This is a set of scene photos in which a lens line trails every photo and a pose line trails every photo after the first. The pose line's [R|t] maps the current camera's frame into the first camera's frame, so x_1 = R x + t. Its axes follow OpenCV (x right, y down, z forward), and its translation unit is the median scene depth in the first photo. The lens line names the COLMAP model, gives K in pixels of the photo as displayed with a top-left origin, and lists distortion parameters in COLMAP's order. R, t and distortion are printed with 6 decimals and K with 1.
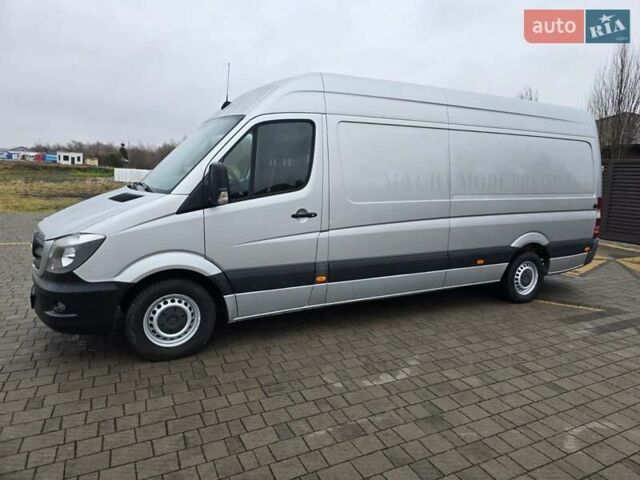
lens RADIAL K [[426.9, 0, 326.9], [0, 426.9, 230.5], [0, 0, 1]] dist [0.067562, -0.058395]
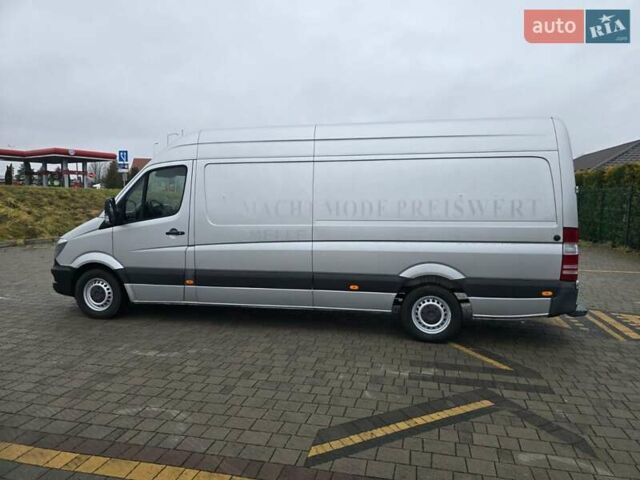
lens RADIAL K [[426.9, 0, 325.0], [0, 426.9, 229.4], [0, 0, 1]] dist [0.067562, -0.058395]
pose [[0.771375, 0.016043, -0.636179, 1.221711], [-0.065183, 0.996416, -0.053908, -0.005101], [0.633034, 0.083051, 0.769656, 0.233338]]
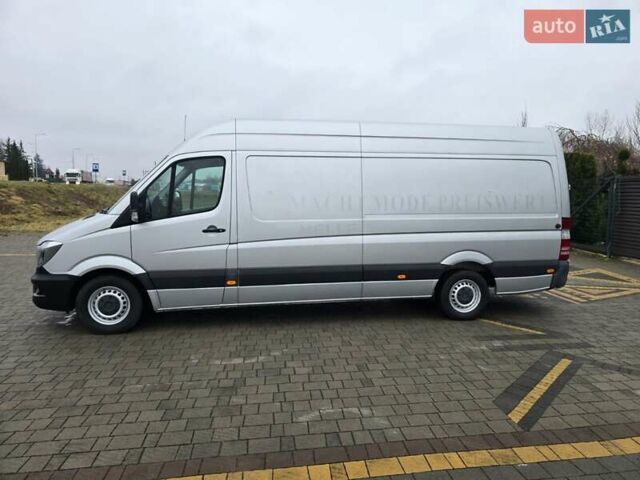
lens RADIAL K [[426.9, 0, 326.8], [0, 426.9, 229.7], [0, 0, 1]] dist [0.067562, -0.058395]
pose [[0.950259, 0.004574, -0.311428, 0.666791], [-0.022134, 0.998356, -0.052875, 0.021338], [0.310674, 0.057138, 0.948798, -0.104304]]
